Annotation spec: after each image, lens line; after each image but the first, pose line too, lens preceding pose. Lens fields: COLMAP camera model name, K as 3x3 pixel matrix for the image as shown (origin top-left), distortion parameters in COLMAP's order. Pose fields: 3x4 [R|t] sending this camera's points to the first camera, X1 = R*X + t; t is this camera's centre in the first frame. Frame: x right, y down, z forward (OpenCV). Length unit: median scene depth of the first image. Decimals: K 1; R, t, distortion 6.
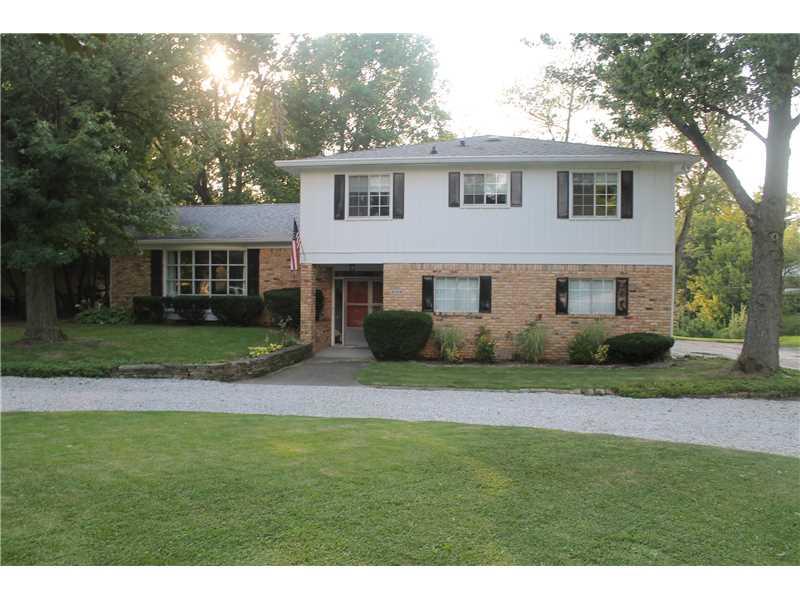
lens RADIAL K [[655.5, 0, 398.9], [0, 655.5, 297.7], [0, 0, 1]] dist [-0.055805, 0.000767]
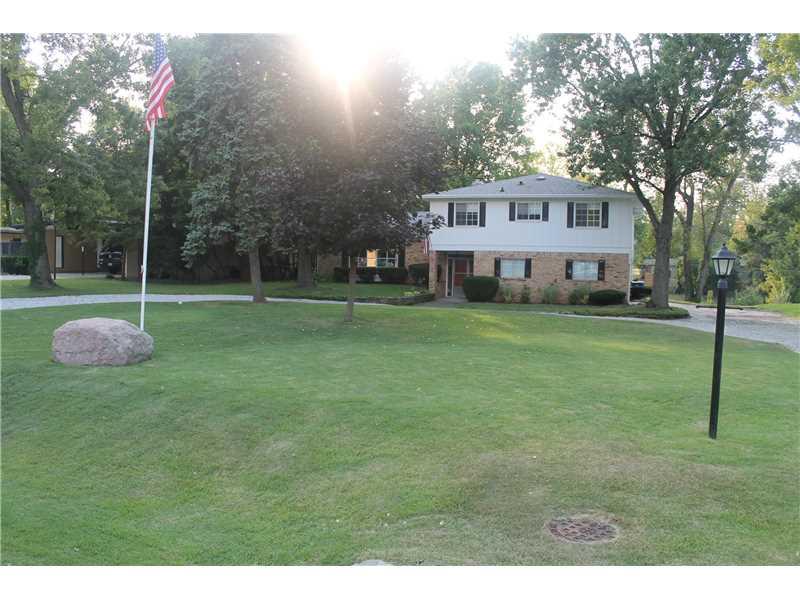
lens RADIAL K [[655.5, 0, 400.5], [0, 655.5, 297.8], [0, 0, 1]] dist [-0.055805, 0.000767]
pose [[0.984563, 0.021611, -0.173692, 0.098085], [-0.015996, 0.999305, 0.033661, 0.022530], [0.174298, -0.030363, 0.984225, -0.880563]]
